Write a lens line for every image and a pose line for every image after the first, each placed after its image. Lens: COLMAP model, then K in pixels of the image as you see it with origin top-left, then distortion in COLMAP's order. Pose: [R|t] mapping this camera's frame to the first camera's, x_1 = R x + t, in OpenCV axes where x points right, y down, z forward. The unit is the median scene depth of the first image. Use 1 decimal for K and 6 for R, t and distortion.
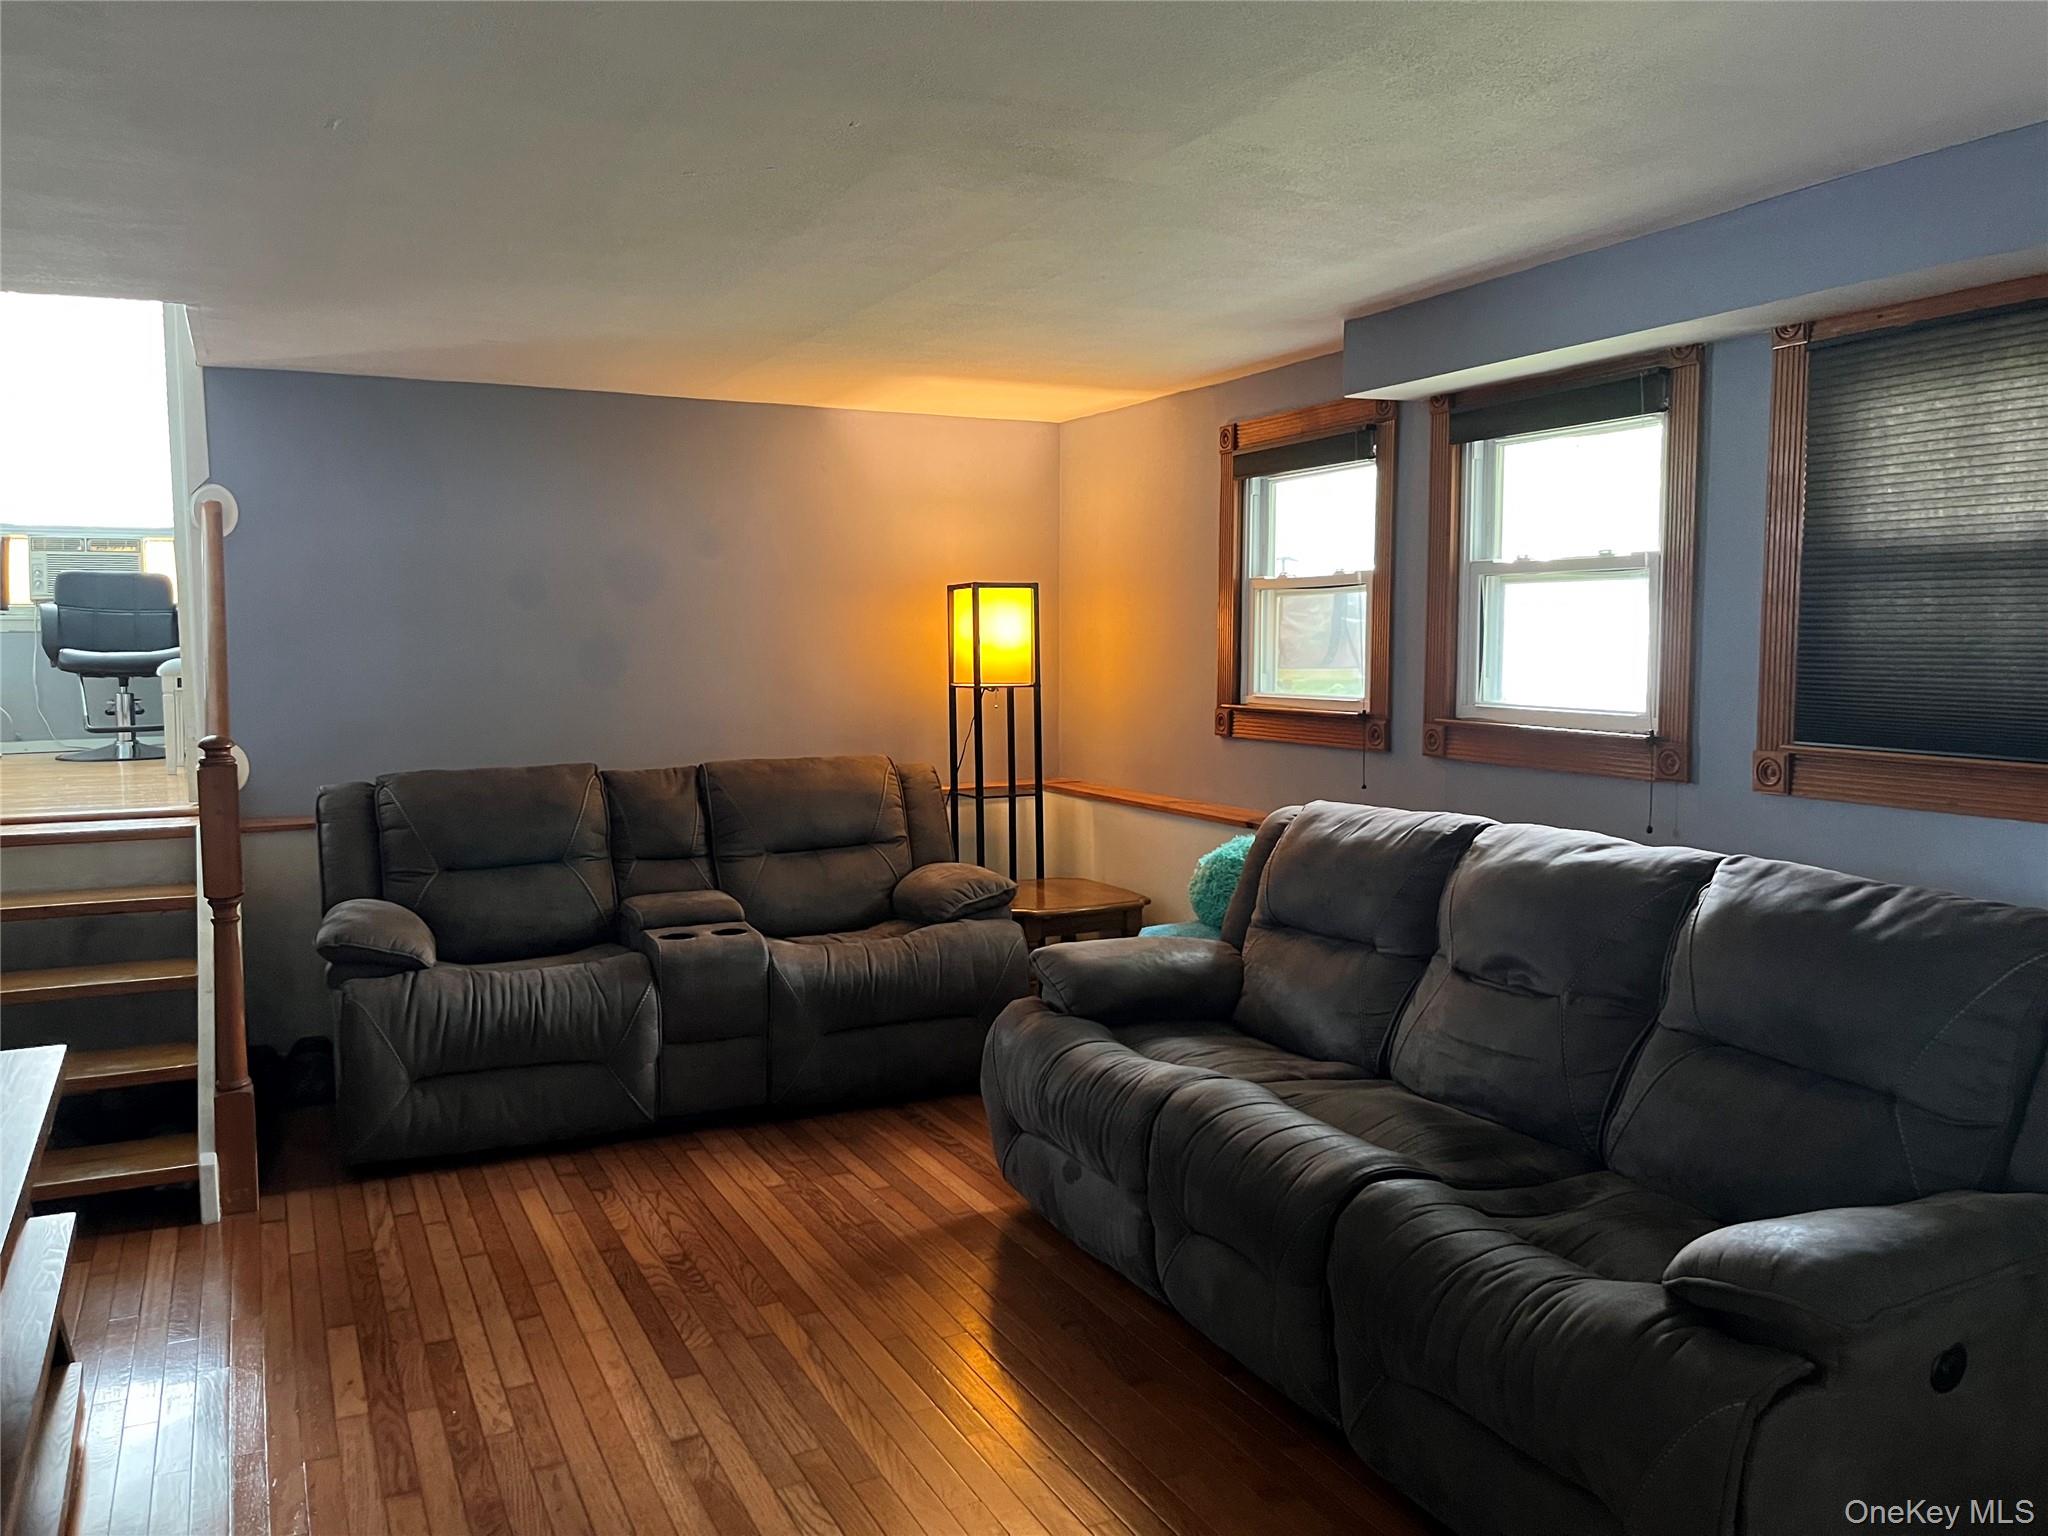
lens RADIAL K [[1561.8, 0, 1025.6], [0, 1561.8, 769.0], [0, 0, 1]] dist [0.001350, 0.000194]
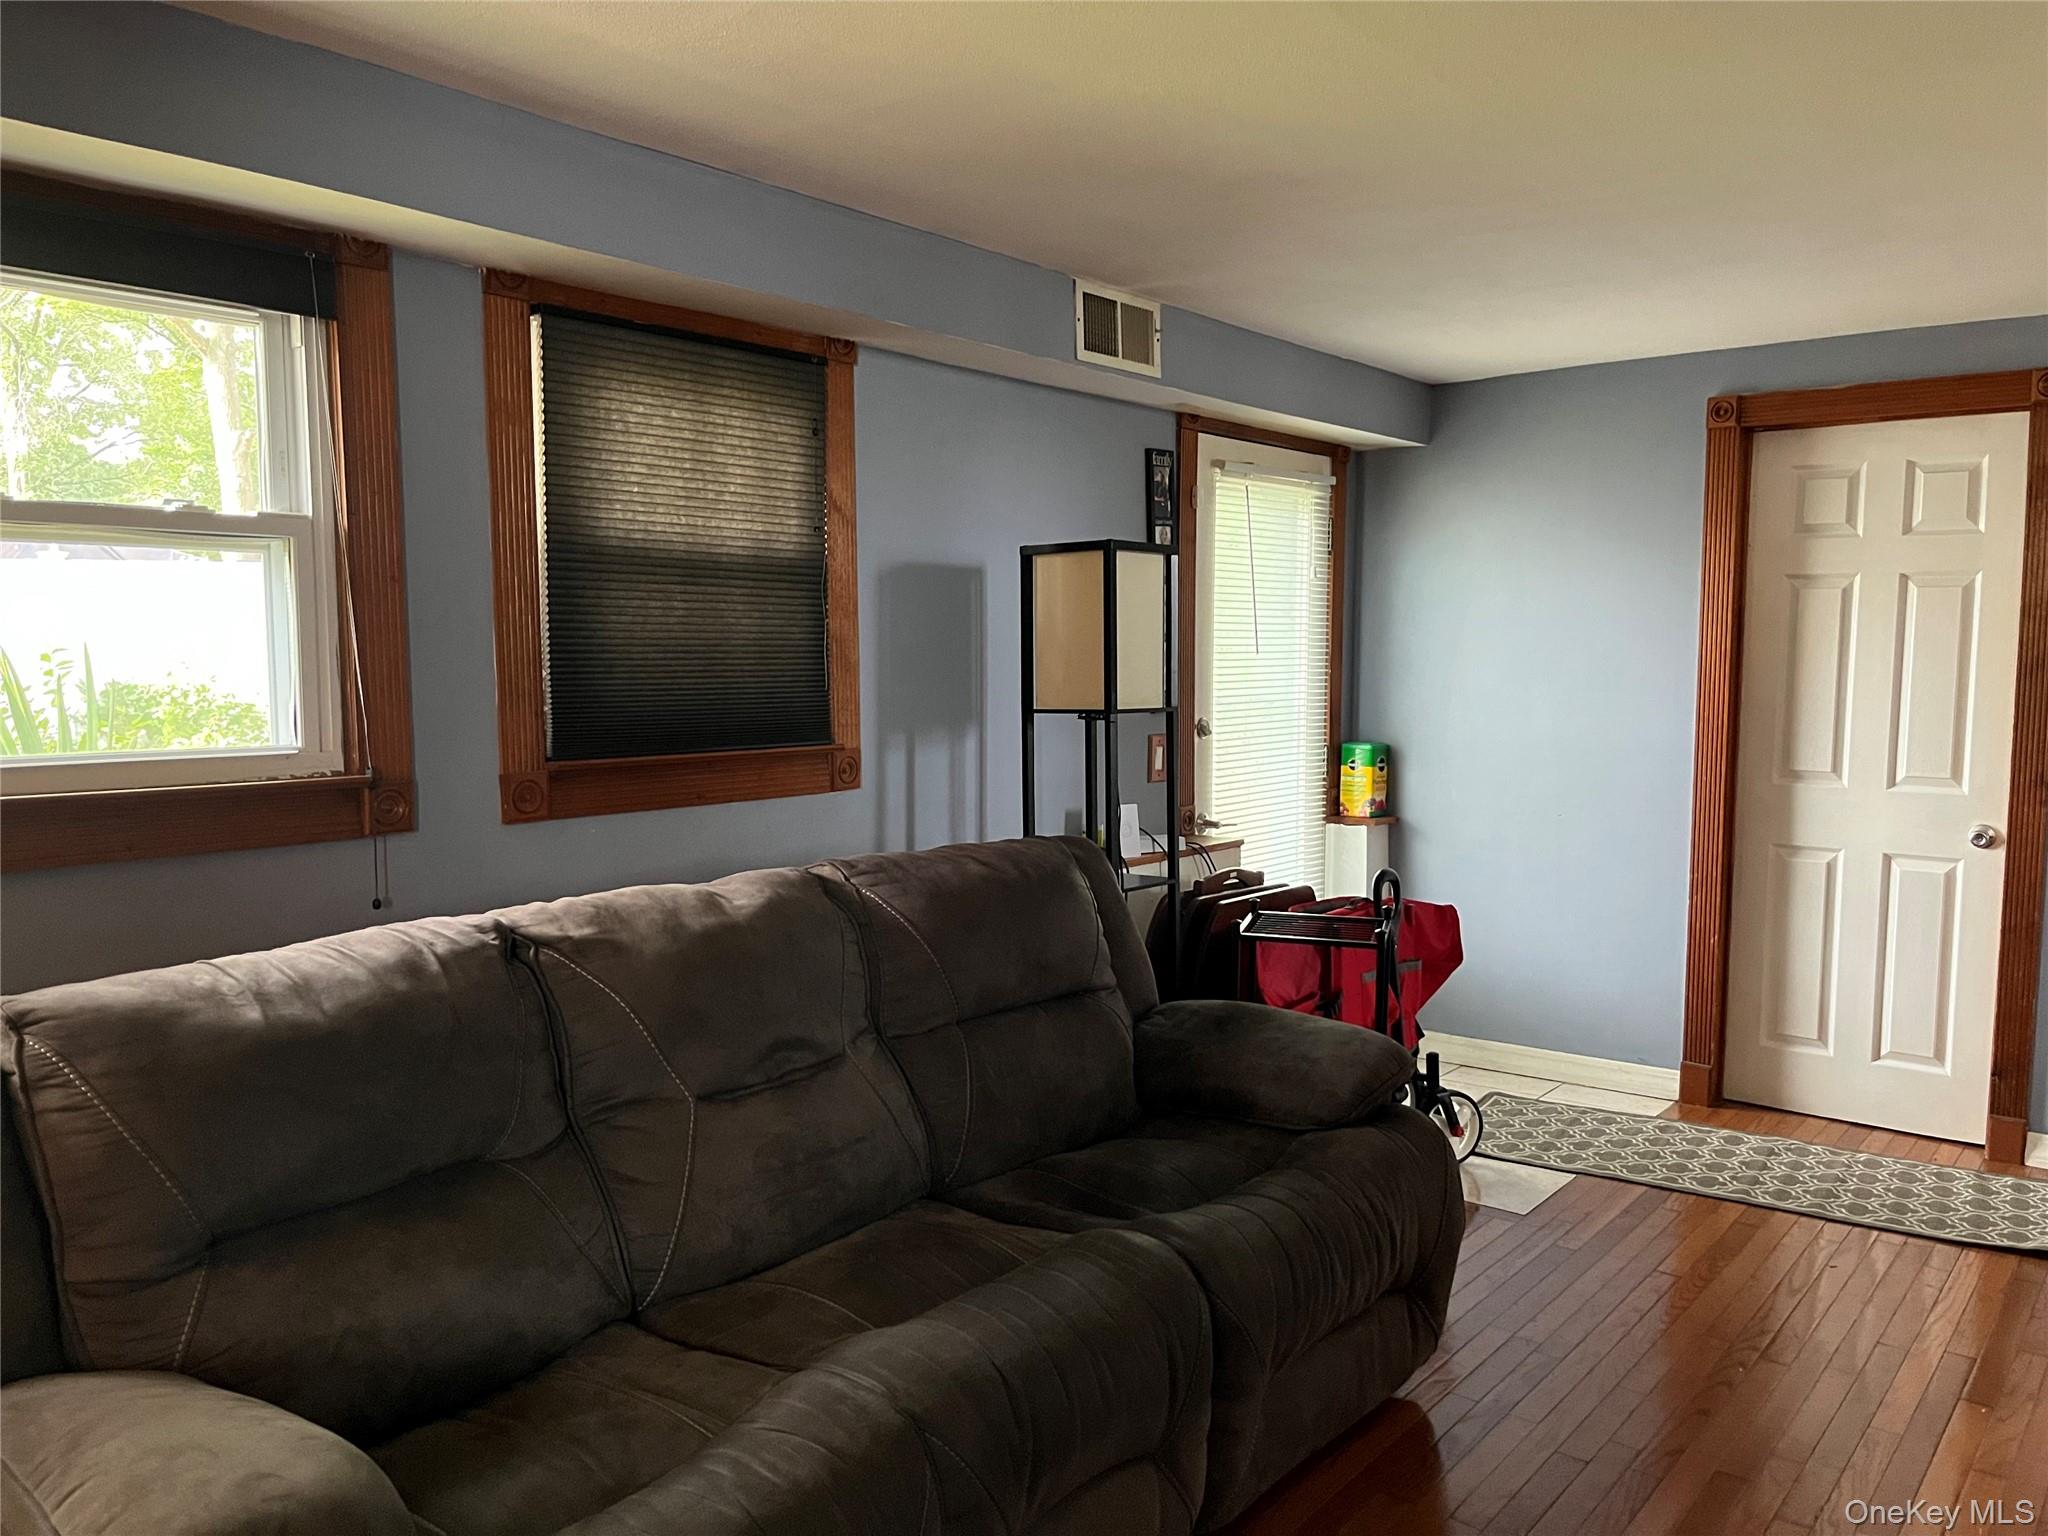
lens RADIAL K [[1561.8, 0, 1027.9], [0, 1561.8, 775.5], [0, 0, 1]] dist [0.001350, 0.000194]
pose [[-0.427689, -0.086440, 0.899783, -0.454292], [0.067711, 0.989557, 0.127250, -0.111251], [-0.901386, 0.115349, -0.417370, 1.231515]]
